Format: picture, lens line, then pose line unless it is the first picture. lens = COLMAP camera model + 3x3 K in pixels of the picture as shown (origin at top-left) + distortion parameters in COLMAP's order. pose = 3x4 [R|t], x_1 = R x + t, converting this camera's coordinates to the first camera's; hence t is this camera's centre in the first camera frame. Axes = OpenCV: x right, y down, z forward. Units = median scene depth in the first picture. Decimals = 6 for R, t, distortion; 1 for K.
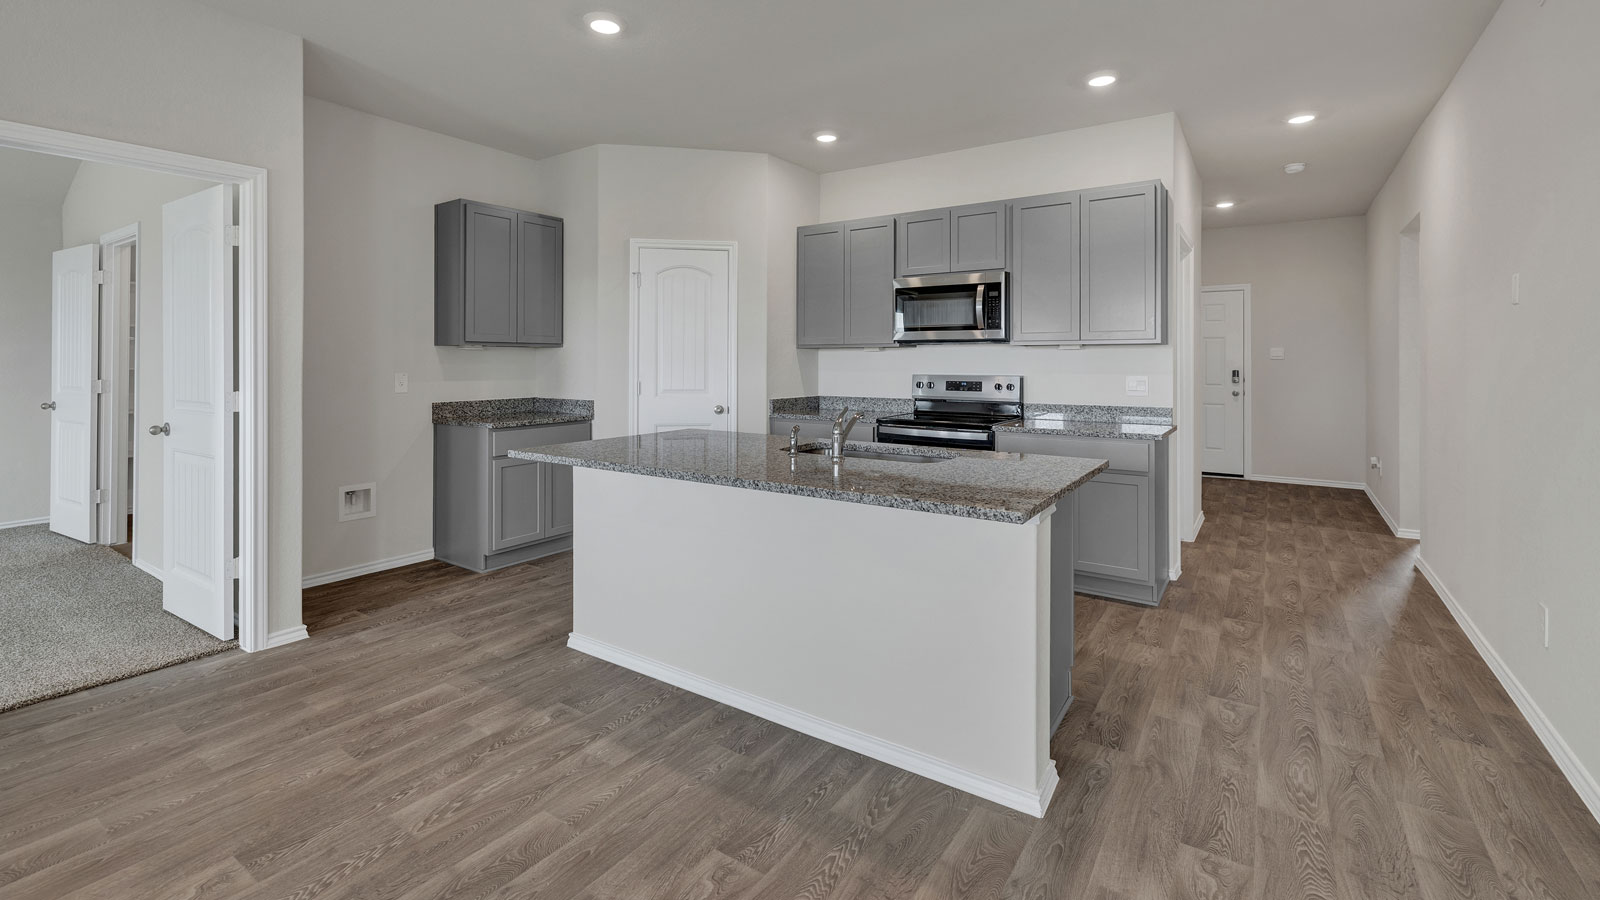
lens RADIAL K [[678.4, 0, 798.9], [0, 678.4, 418.3], [0, 0, 1]] dist [0.006771, -0.000004]
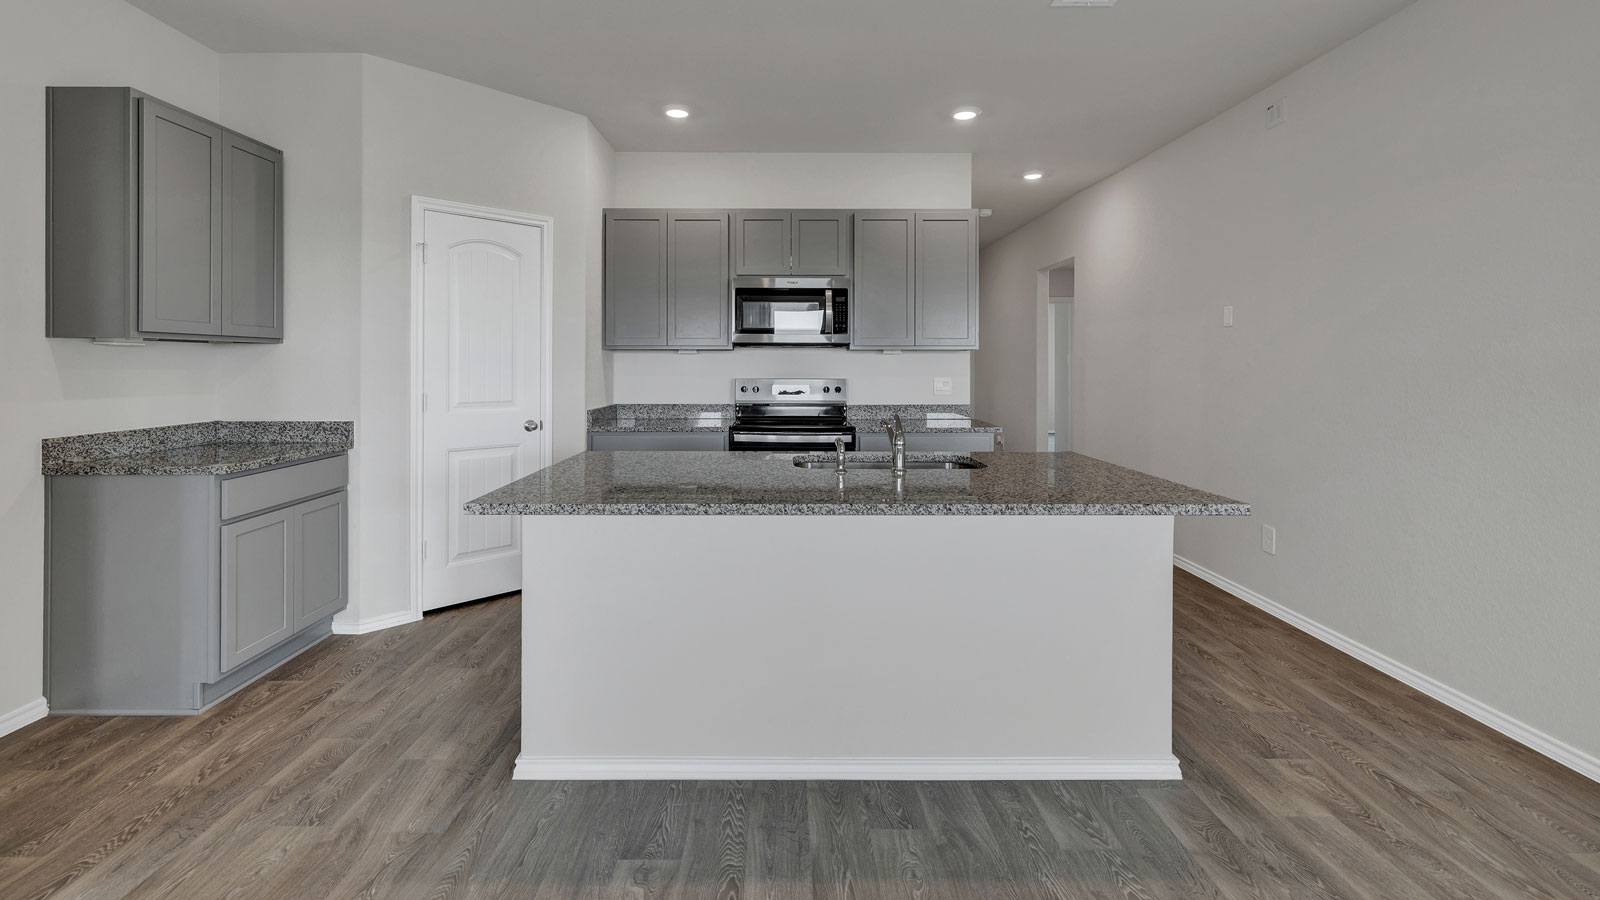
lens RADIAL K [[678.4, 0, 772.4], [0, 678.4, 412.9], [0, 0, 1]] dist [0.006771, -0.000004]
pose [[0.829654, -0.040133, 0.556834, -0.368231], [0.045883, 0.998940, 0.003633, -0.019672], [-0.556389, 0.022535, 0.830616, 0.204336]]
